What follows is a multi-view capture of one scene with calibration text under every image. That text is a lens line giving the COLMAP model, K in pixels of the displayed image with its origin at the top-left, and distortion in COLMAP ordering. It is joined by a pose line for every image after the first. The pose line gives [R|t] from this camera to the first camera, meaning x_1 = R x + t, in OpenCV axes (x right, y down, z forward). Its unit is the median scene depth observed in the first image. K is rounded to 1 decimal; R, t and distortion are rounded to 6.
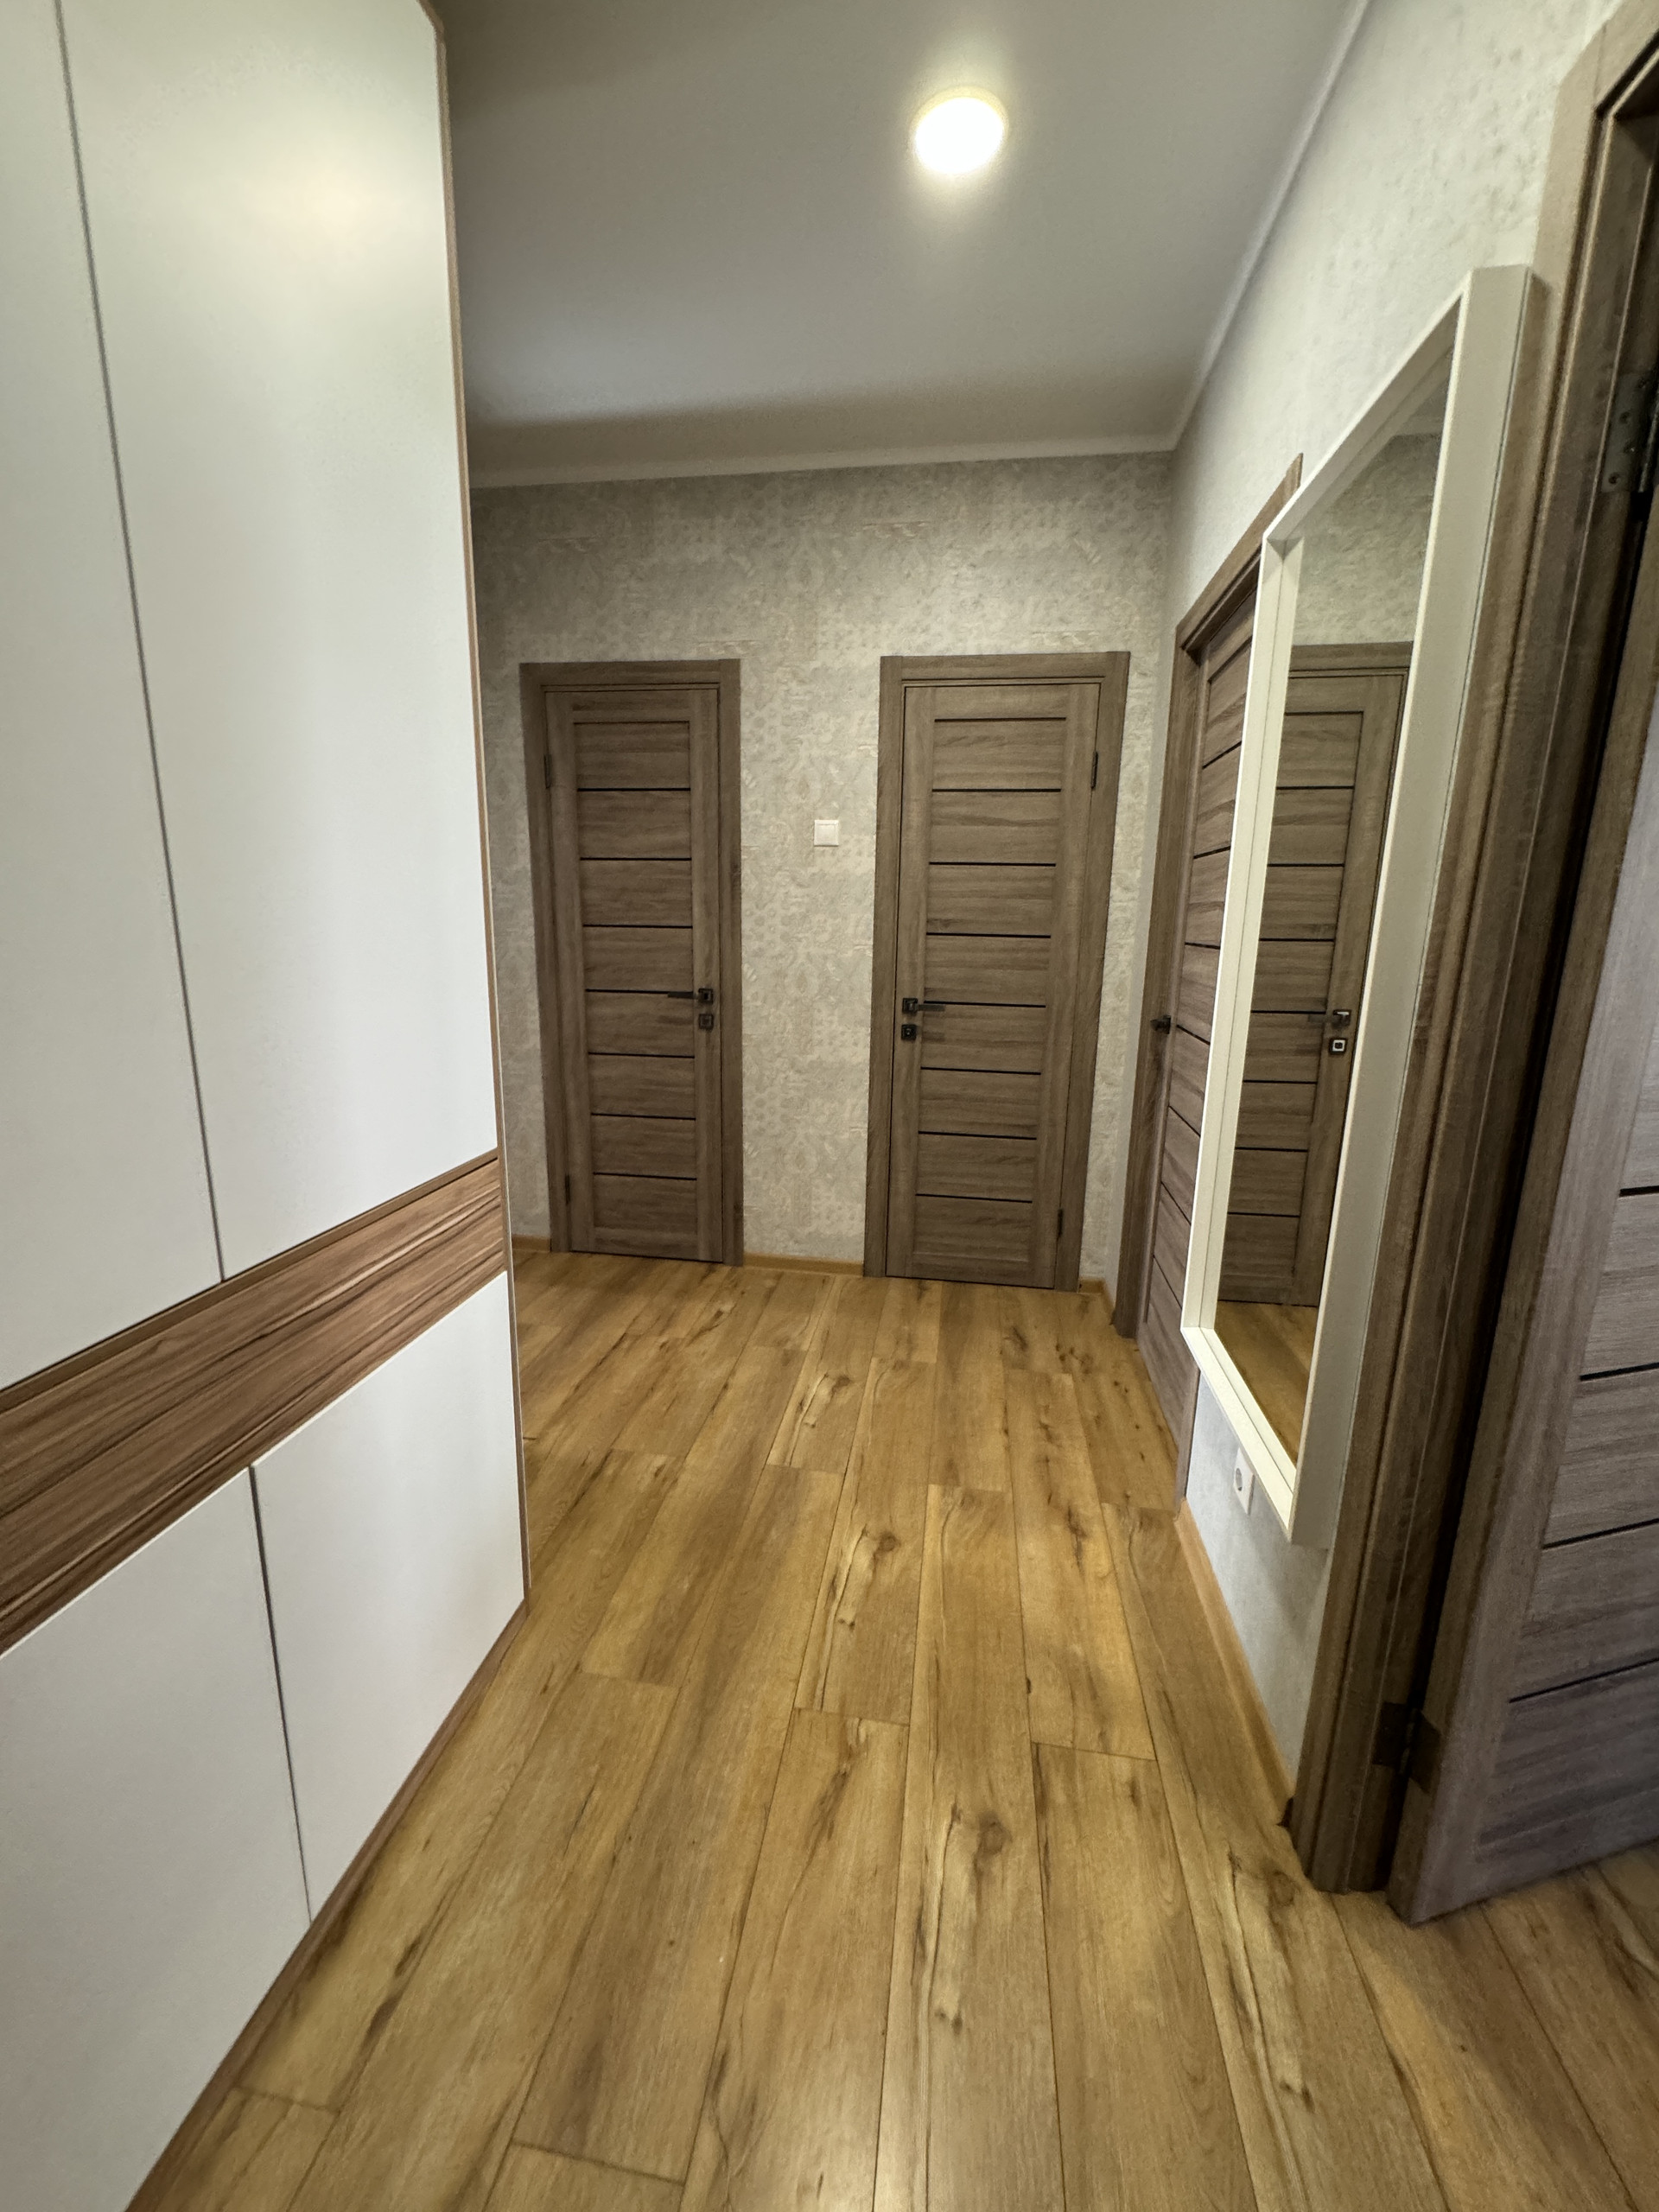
lens RADIAL K [[882.6, 0, 830.0], [0, 882.6, 1107.3], [0, 0, 1]] dist [-0.000950, 0.000412]
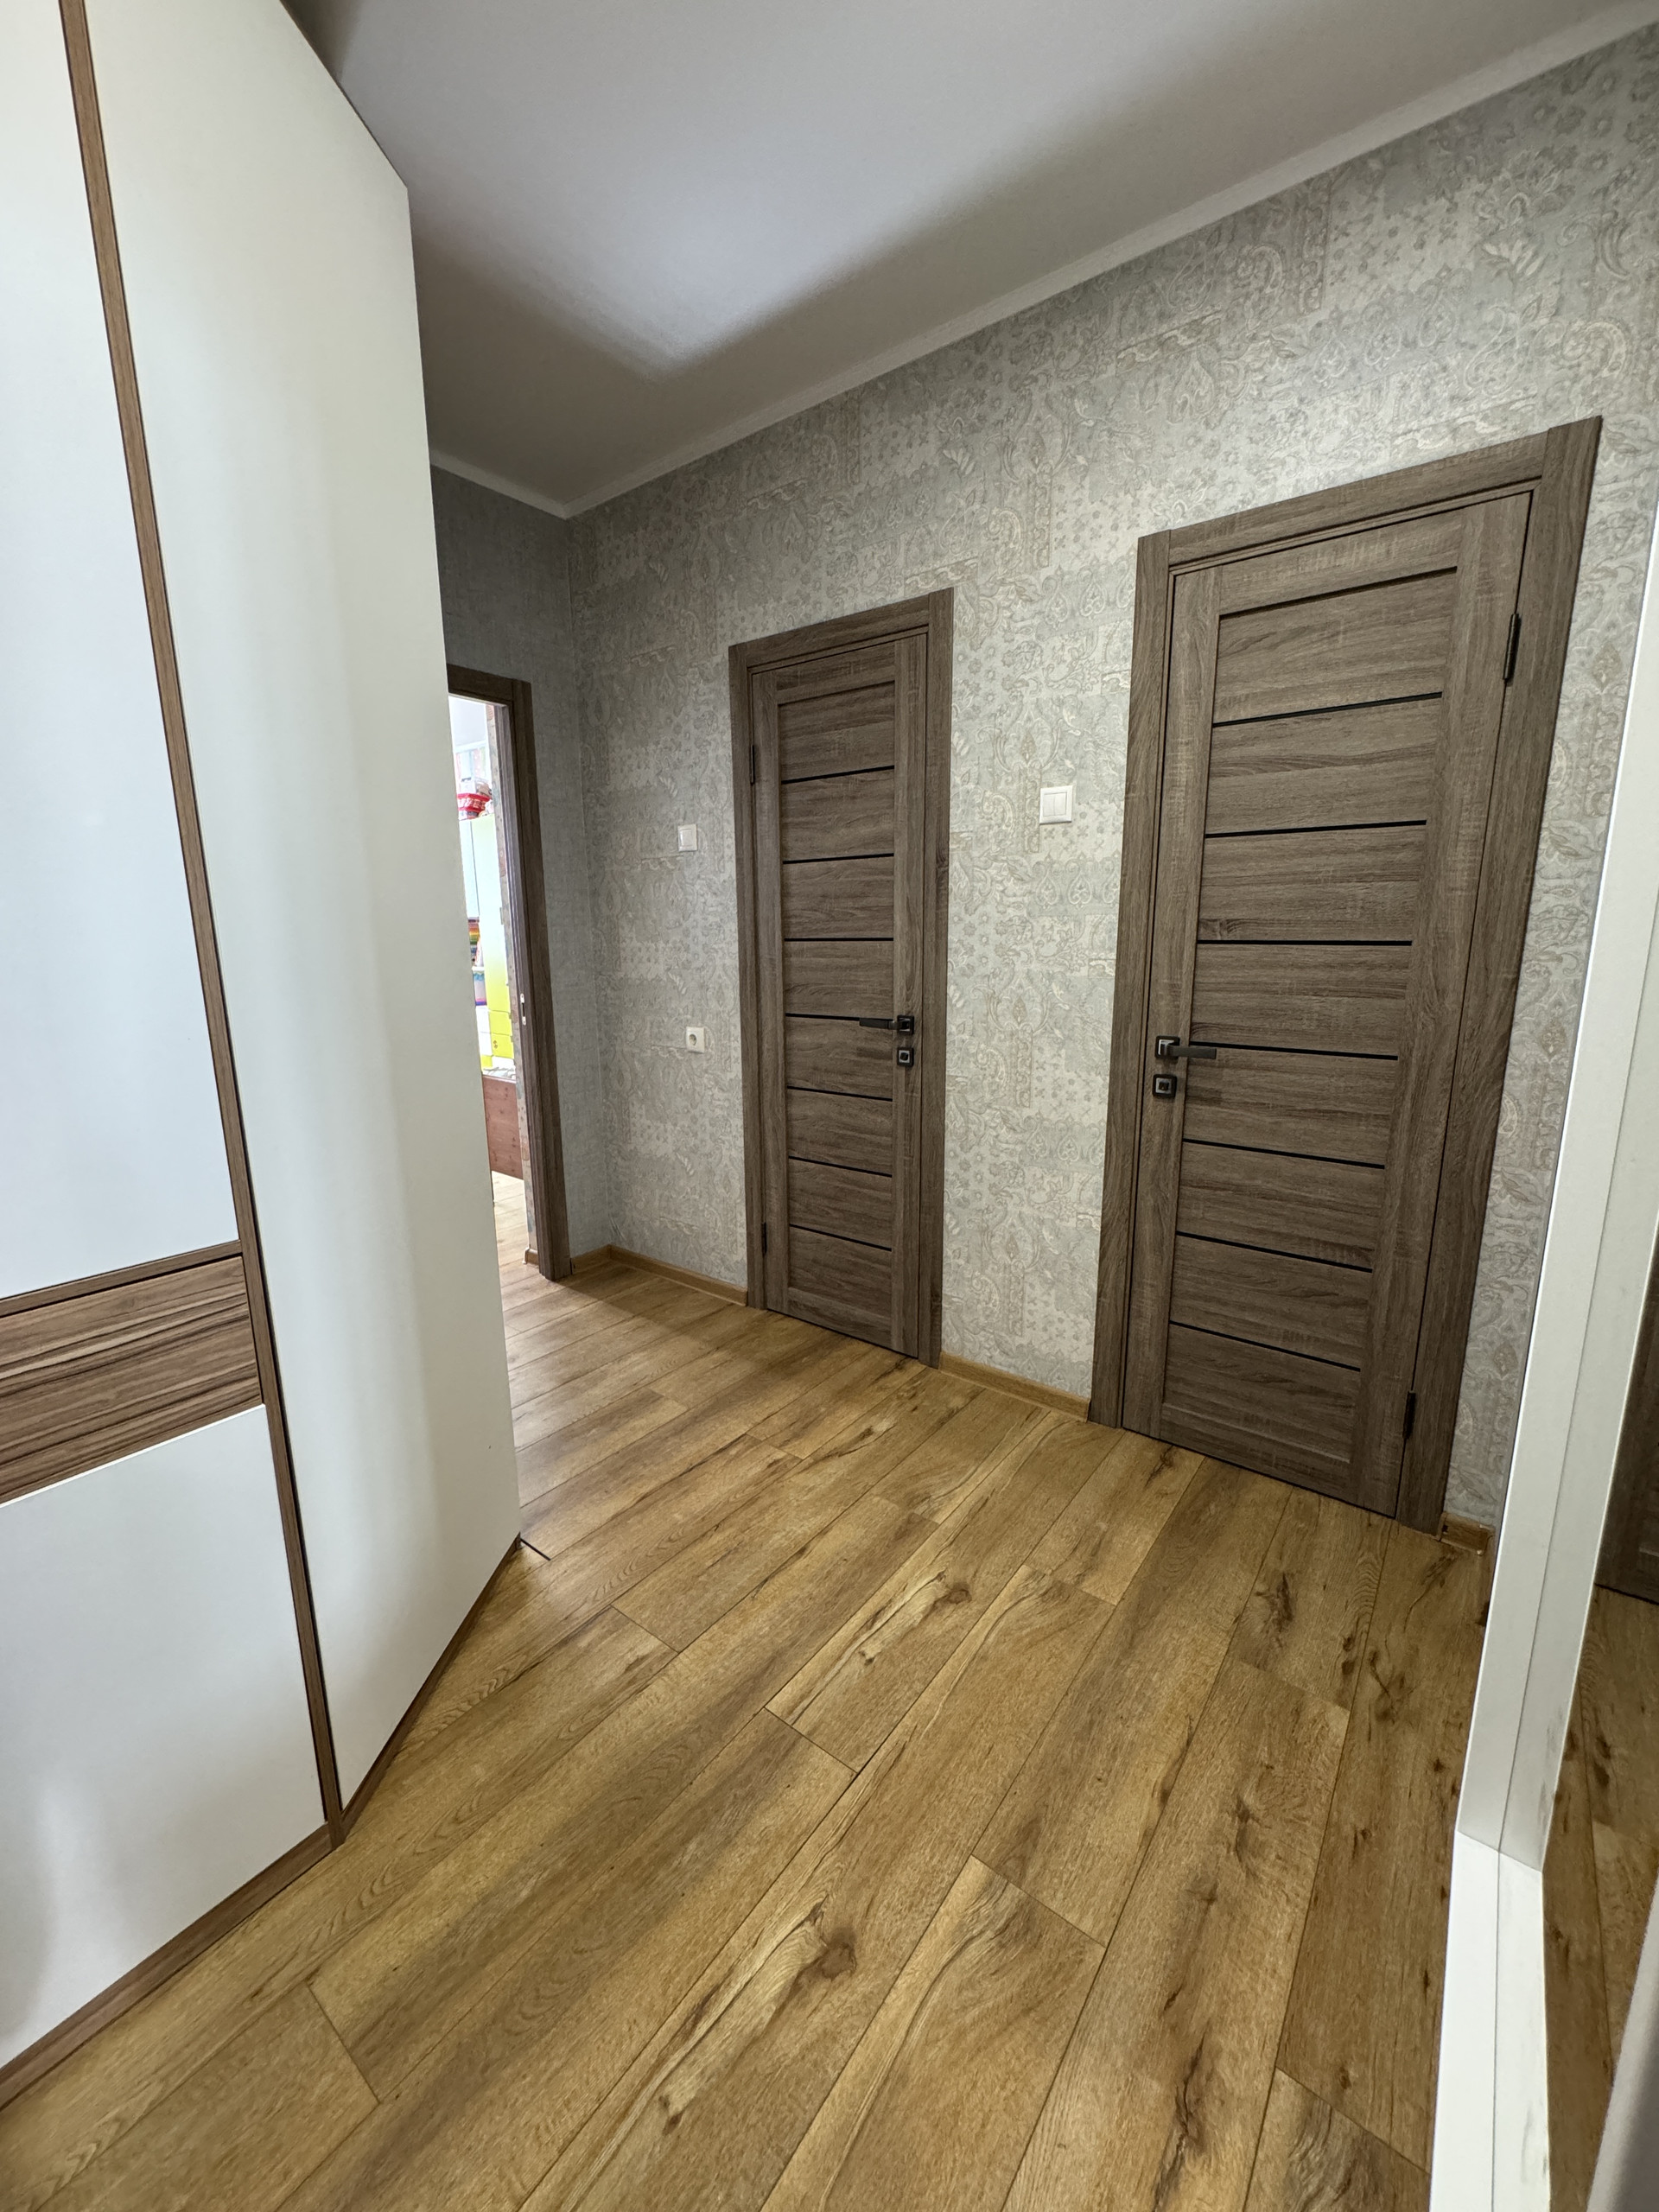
lens RADIAL K [[882.6, 0, 830.0], [0, 882.6, 1107.3], [0, 0, 1]] dist [-0.000950, 0.000412]
pose [[0.877292, 0.070483, -0.474753, 0.196945], [-0.079131, 0.996863, 0.001773, -0.052140], [0.473389, 0.036012, 0.880117, 0.291535]]
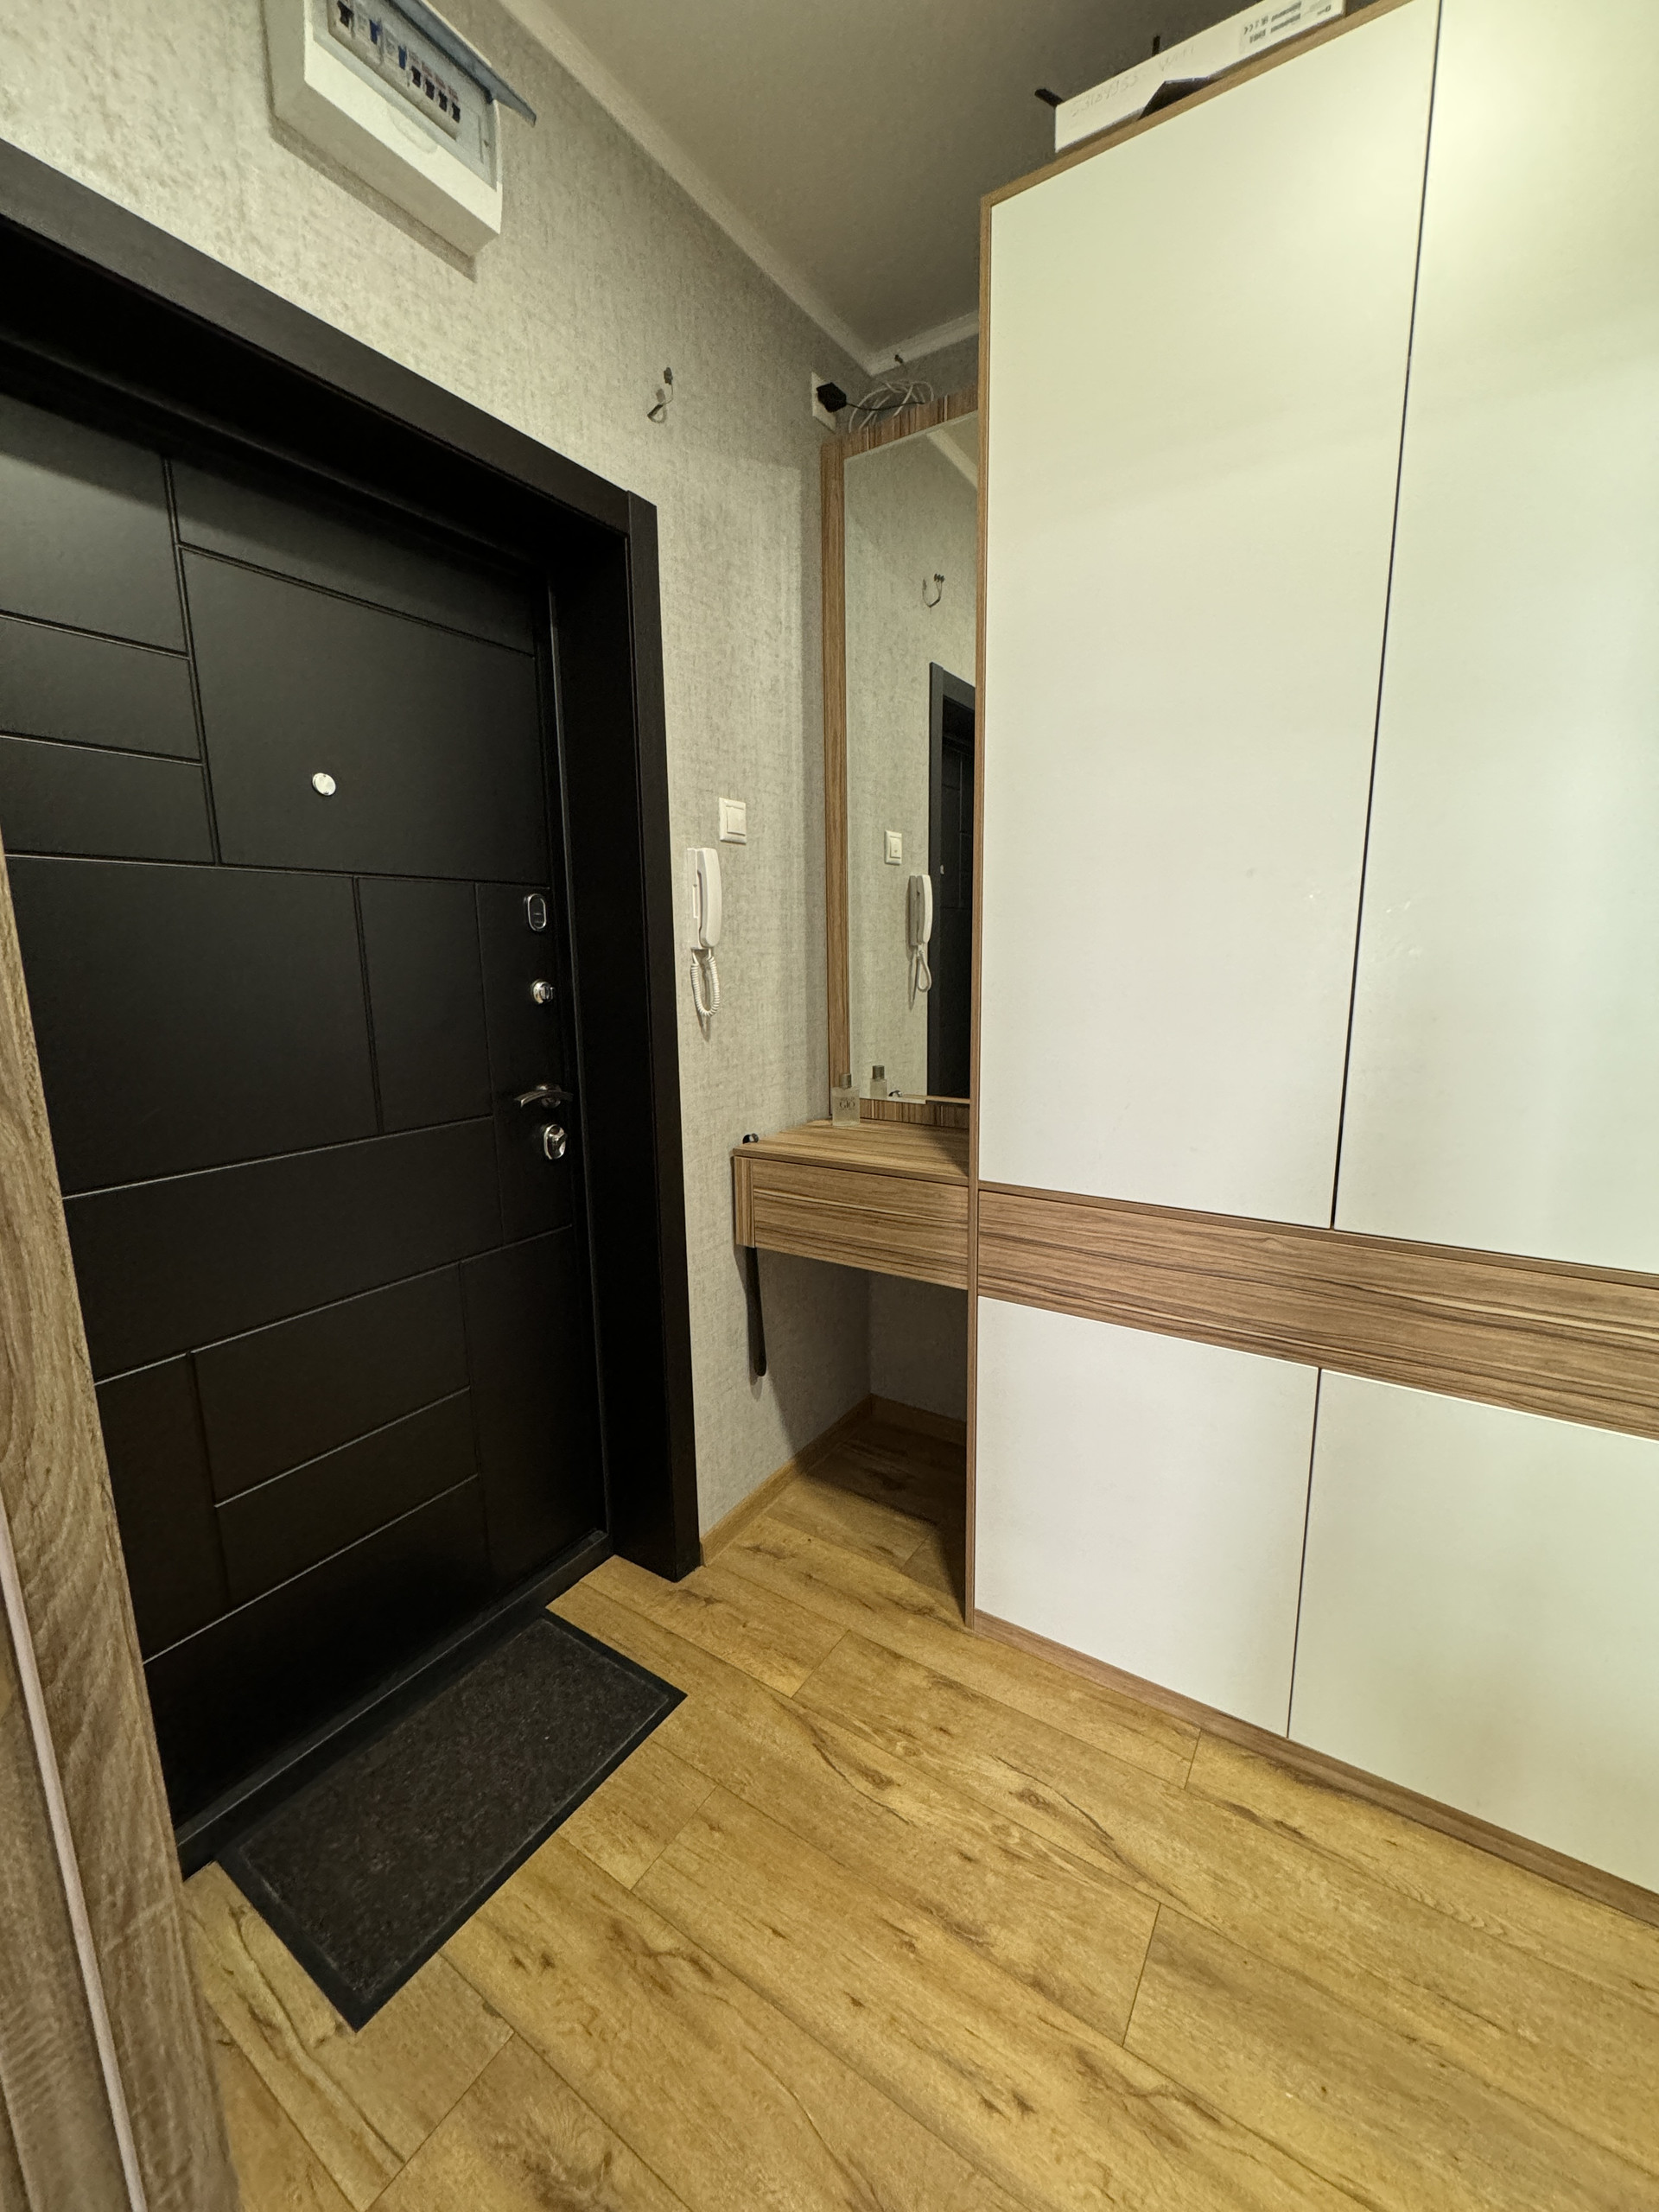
lens RADIAL K [[882.6, 0, 830.0], [0, 882.6, 1107.3], [0, 0, 1]] dist [-0.000950, 0.000412]
pose [[-0.410318, 0.150339, -0.899465, 0.272883], [-0.187522, 0.951330, 0.244552, -0.056497], [0.892454, 0.269014, -0.362156, 0.236188]]
